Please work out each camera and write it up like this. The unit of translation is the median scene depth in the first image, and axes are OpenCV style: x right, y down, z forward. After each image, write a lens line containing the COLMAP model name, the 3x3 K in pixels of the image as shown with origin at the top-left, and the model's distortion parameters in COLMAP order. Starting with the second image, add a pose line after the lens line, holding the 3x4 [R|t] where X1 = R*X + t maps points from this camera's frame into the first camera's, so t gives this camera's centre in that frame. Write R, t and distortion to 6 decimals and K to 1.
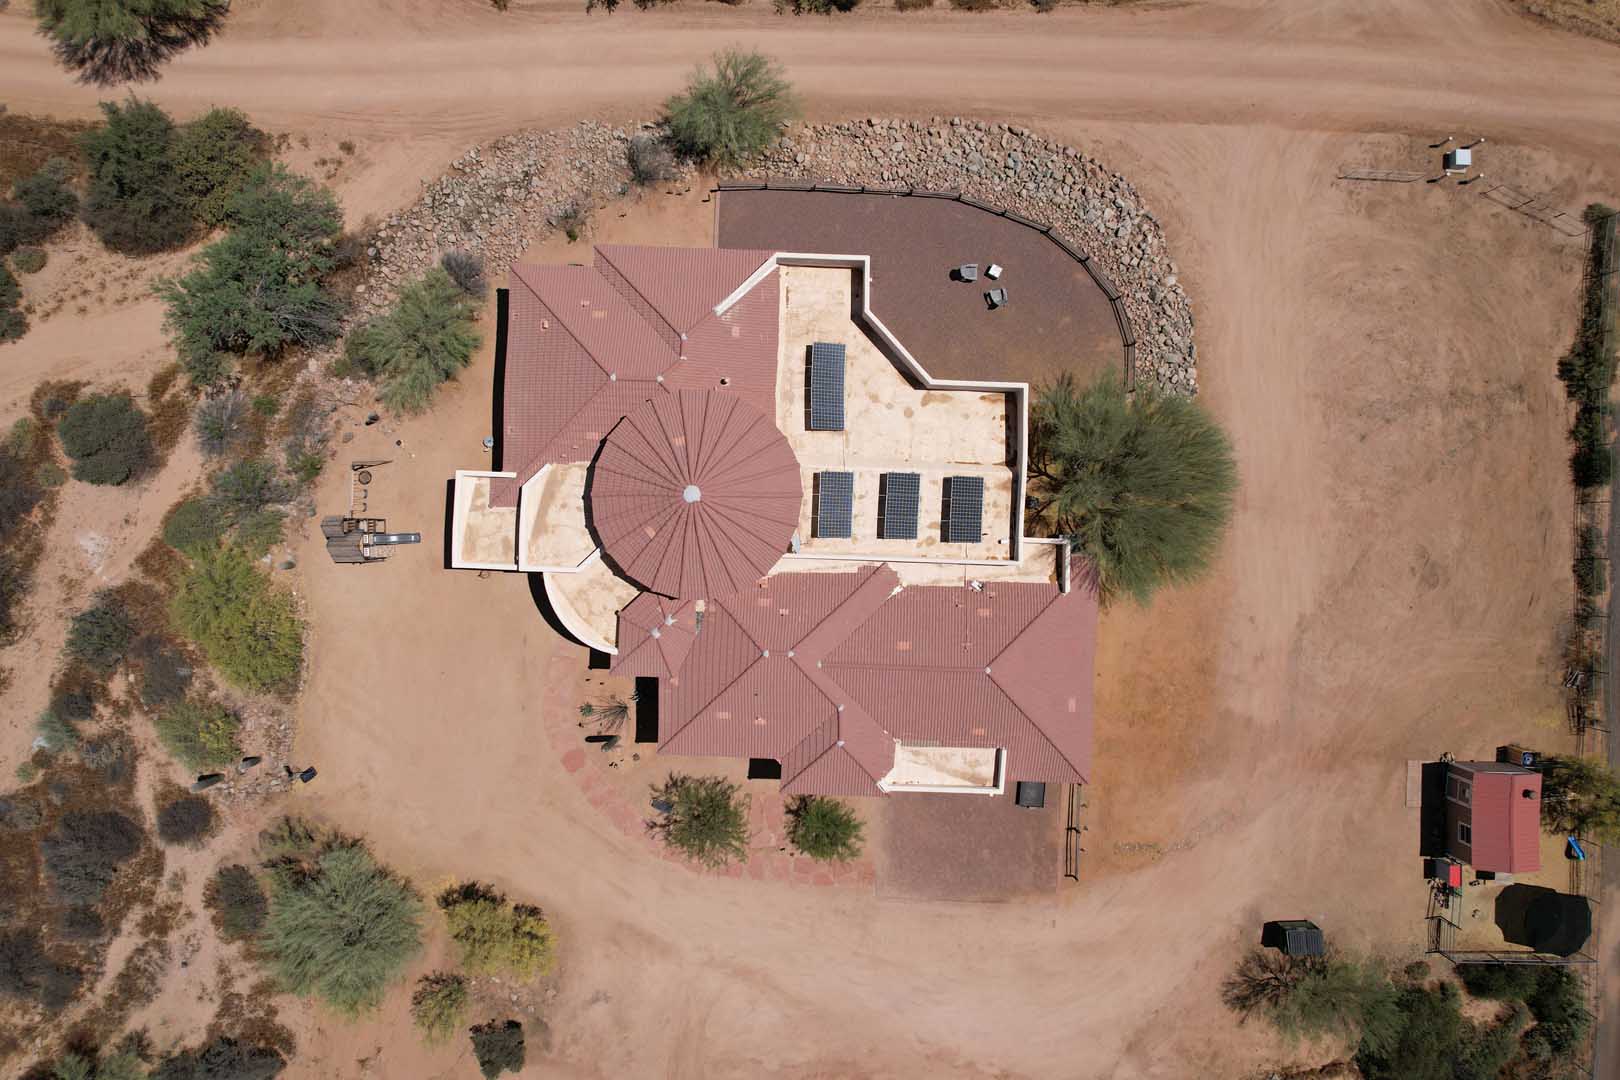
lens RADIAL K [[1035.5, 0, 811.5], [0, 1035.5, 540.3], [0, 0, 1]] dist [-0.069692, 0.058929]
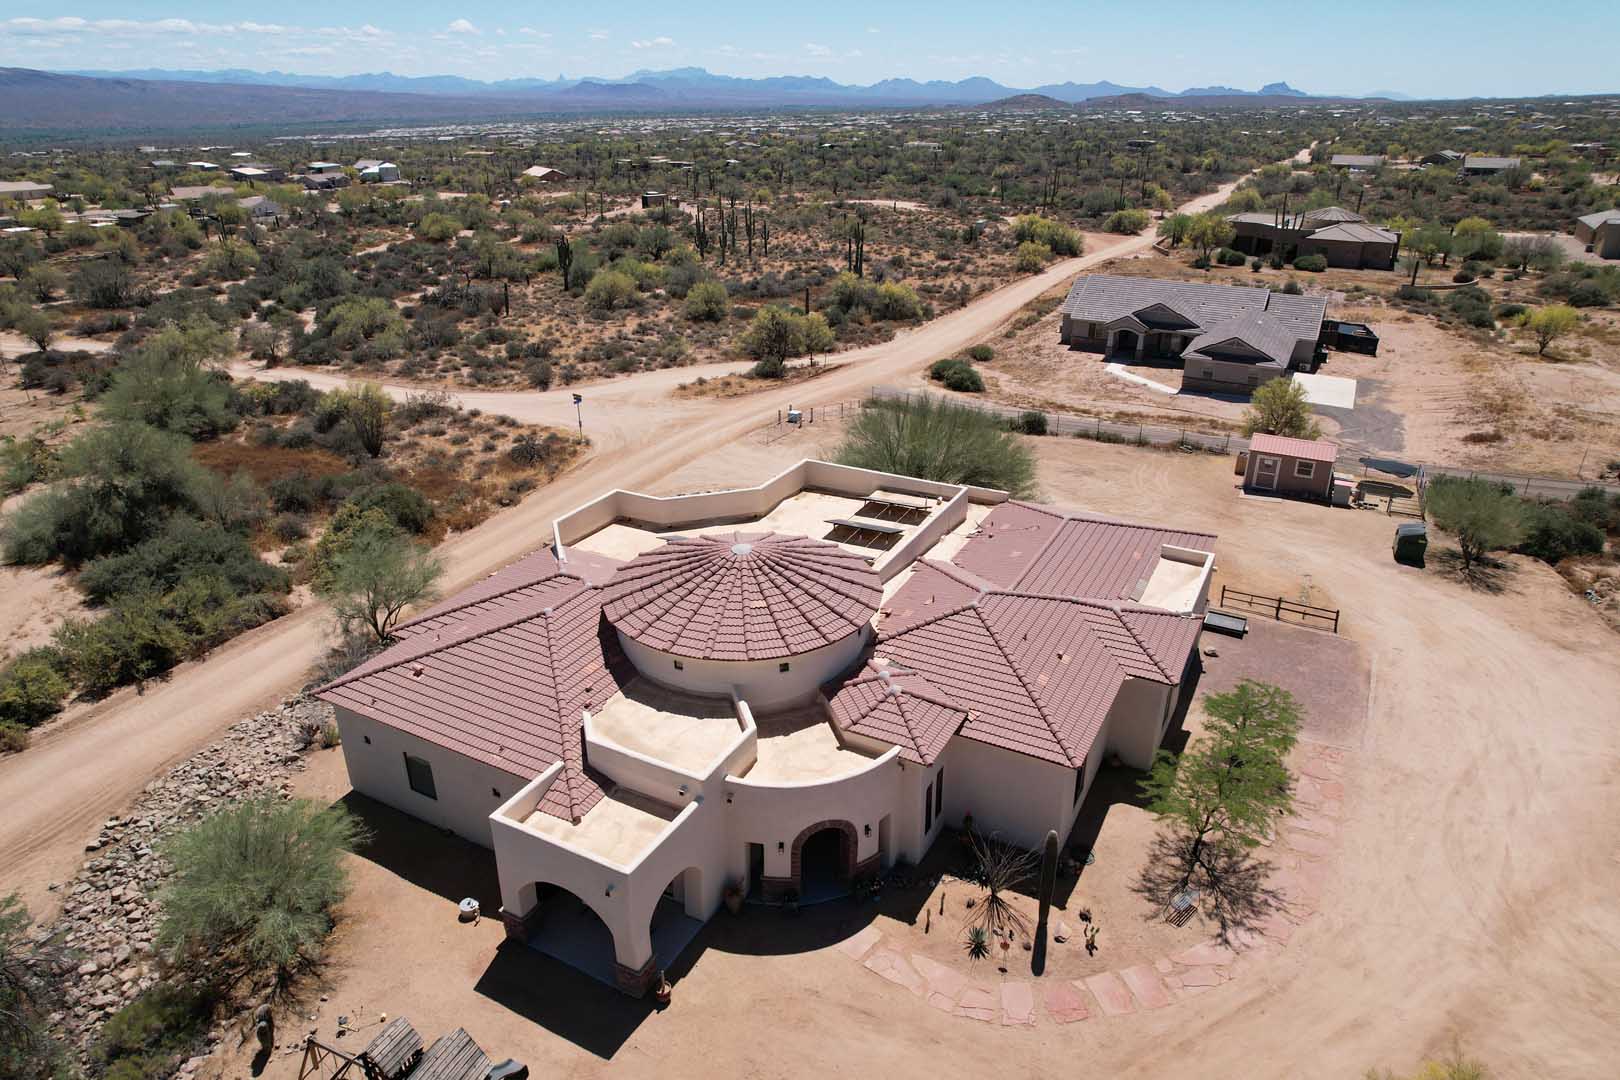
lens RADIAL K [[1035.5, 0, 813.0], [0, 1035.5, 546.0], [0, 0, 1]] dist [-0.069692, 0.058929]
pose [[0.436317, -0.371508, 0.819518, -0.610546], [0.899777, 0.174765, -0.399822, 0.260512], [0.005314, 0.911833, 0.410528, 0.582375]]
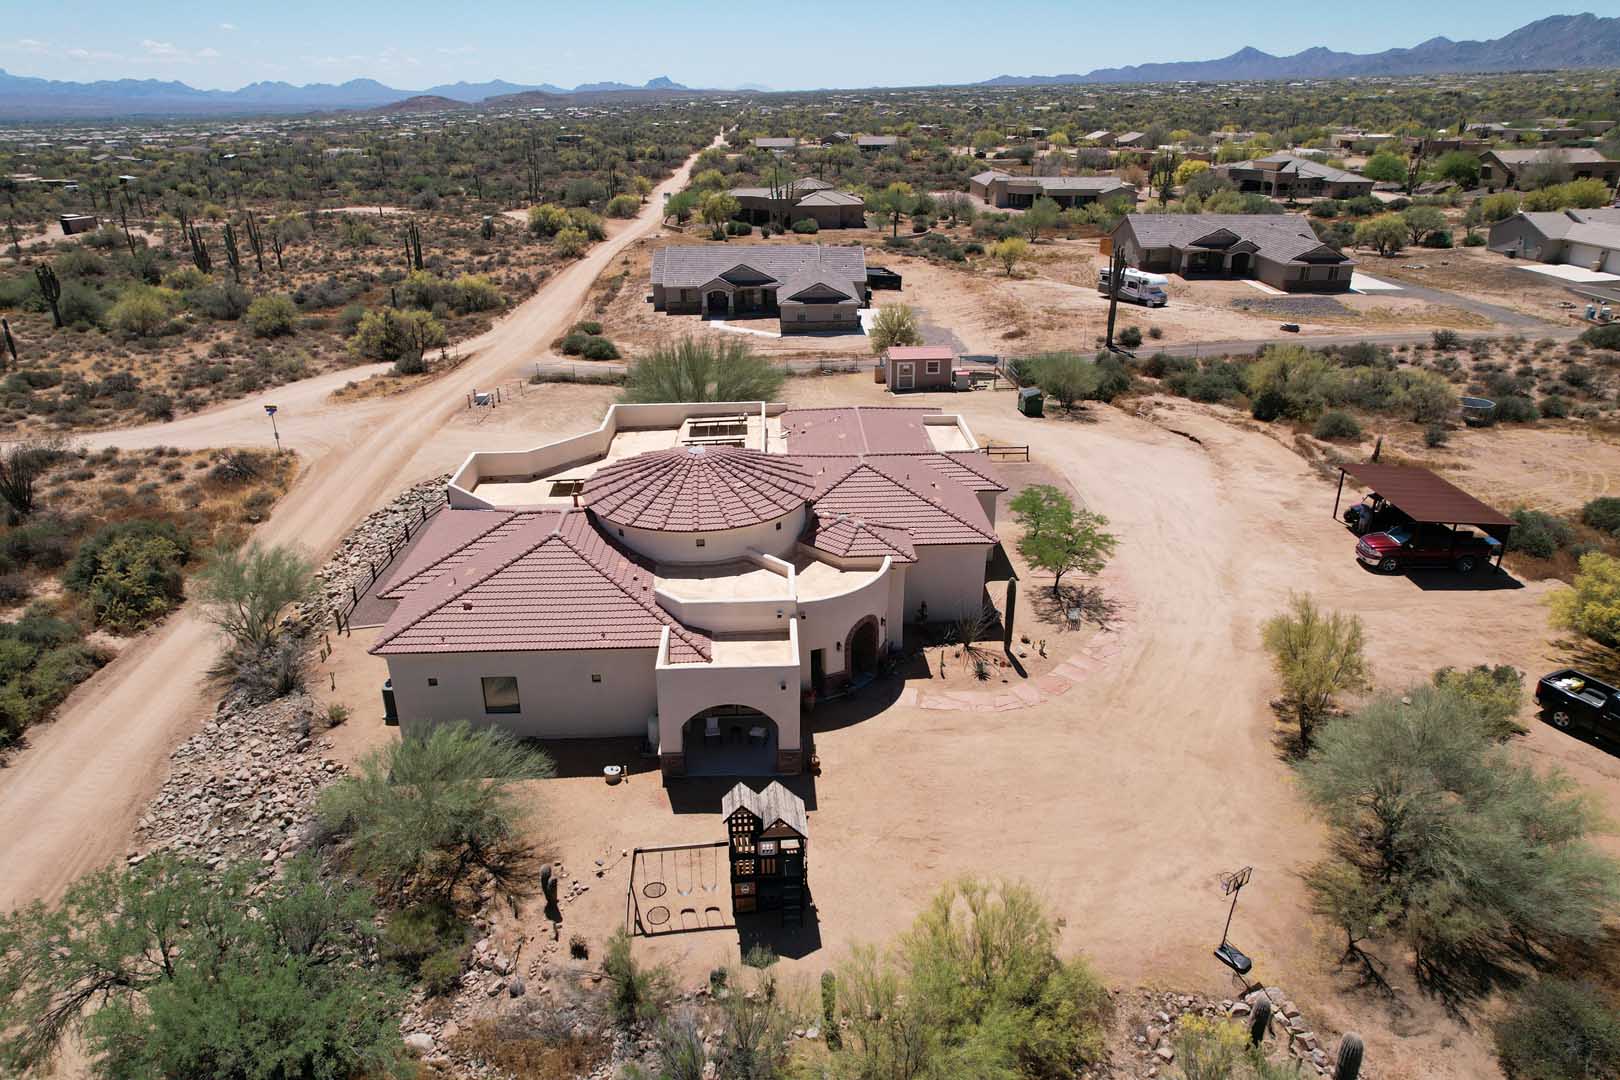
lens RADIAL K [[1035.5, 0, 813.3], [0, 1035.5, 541.3], [0, 0, 1]] dist [-0.069692, 0.058929]
pose [[-0.079341, -0.409766, 0.908734, -0.850322], [0.996799, -0.041641, 0.068253, -0.008085], [0.009873, 0.911240, 0.411758, 0.589895]]
